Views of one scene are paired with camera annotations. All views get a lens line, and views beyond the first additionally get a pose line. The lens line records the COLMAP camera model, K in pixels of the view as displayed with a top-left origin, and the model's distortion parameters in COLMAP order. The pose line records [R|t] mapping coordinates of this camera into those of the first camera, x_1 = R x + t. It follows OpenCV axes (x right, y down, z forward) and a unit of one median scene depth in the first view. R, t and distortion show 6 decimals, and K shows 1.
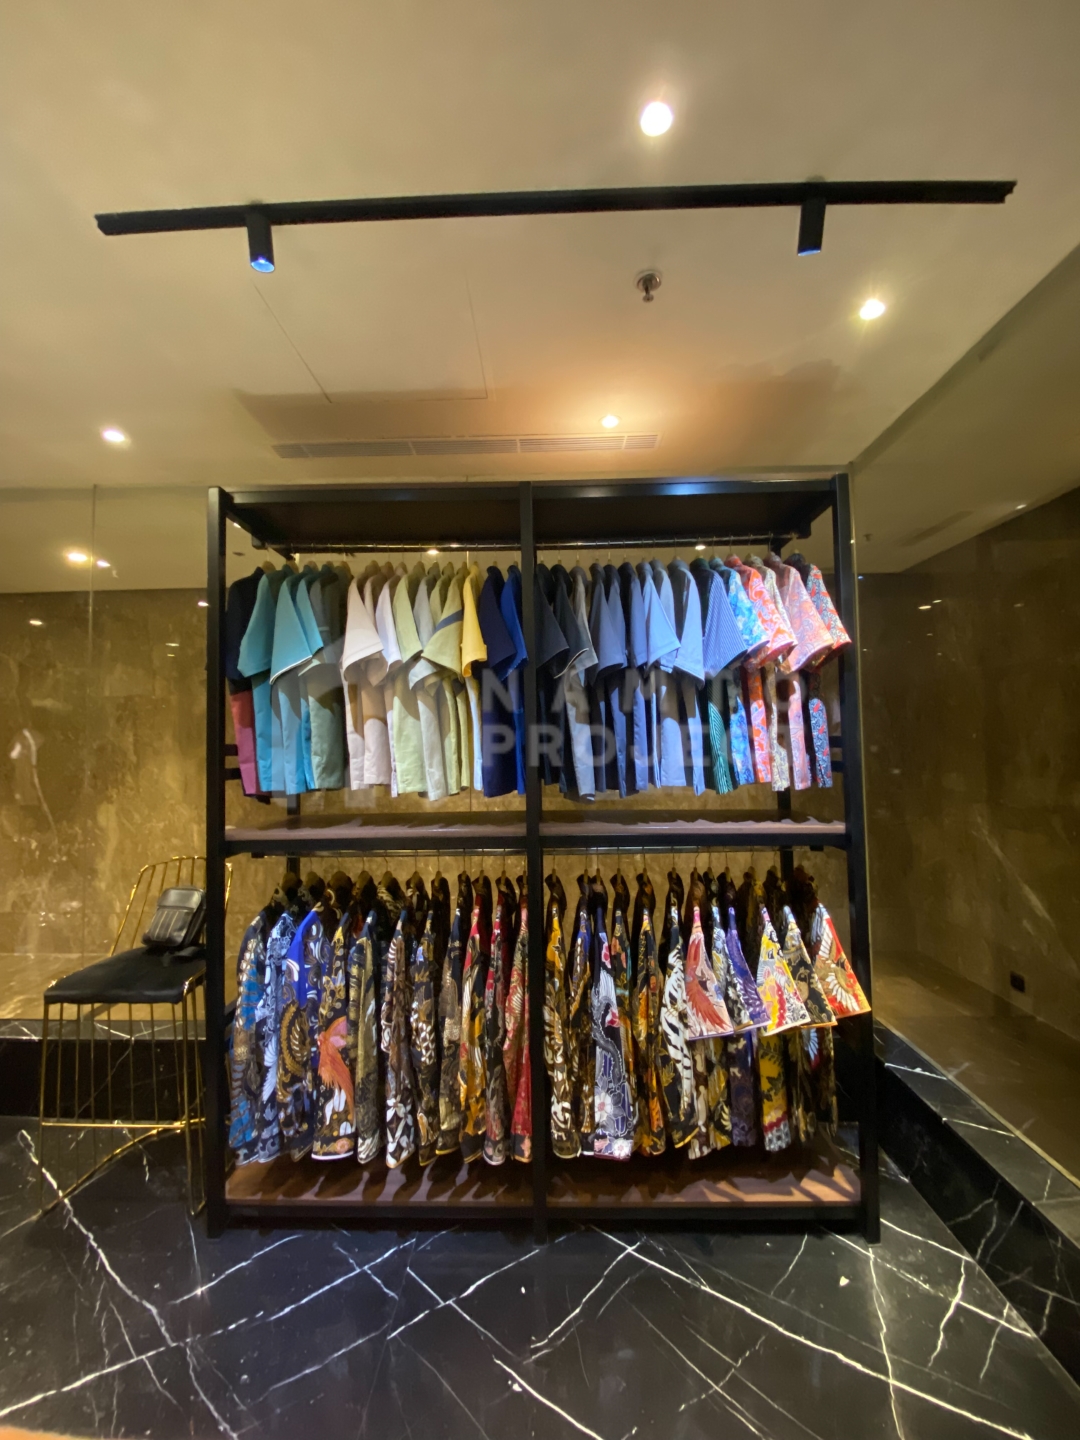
lens RADIAL K [[571.3, 0, 549.3], [0, 571.3, 720.7], [0, 0, 1]] dist [0.044517, -0.035969]
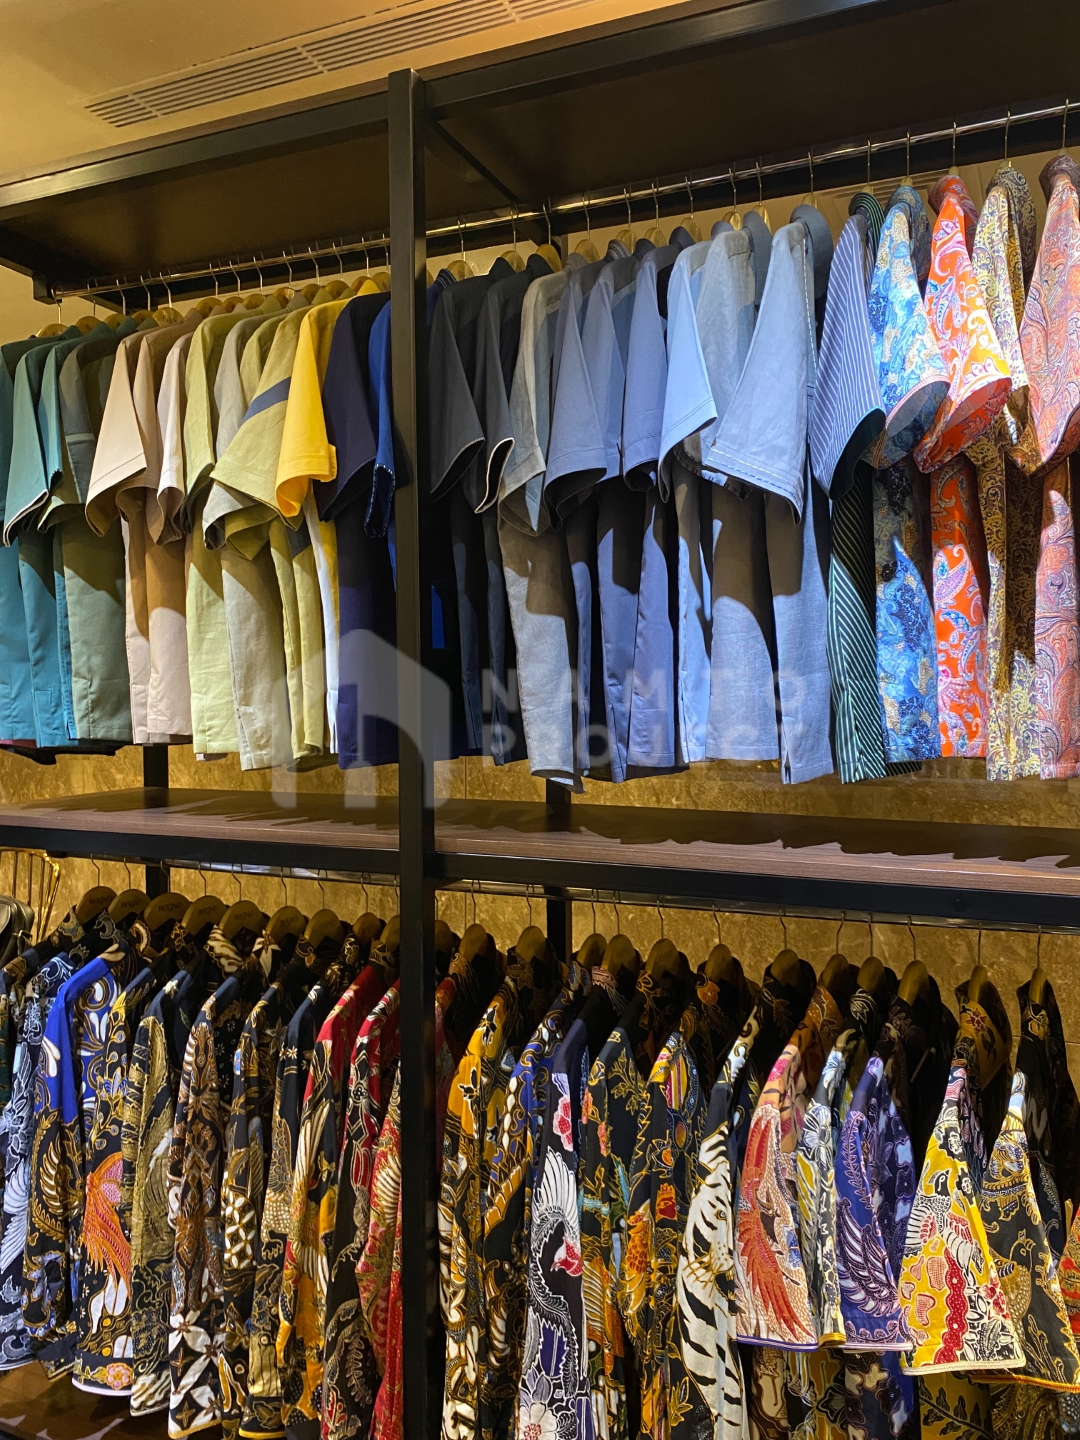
lens RADIAL K [[1095.3, 0, 540.0], [0, 1095.3, 720.0], [0, 0, 1]] dist [0.012447, 0.001325]
pose [[0.928214, 0.024455, -0.371243, 0.398859], [0.003613, 0.997198, 0.074722, 0.026146], [0.372030, -0.070700, 0.925524, 0.212905]]
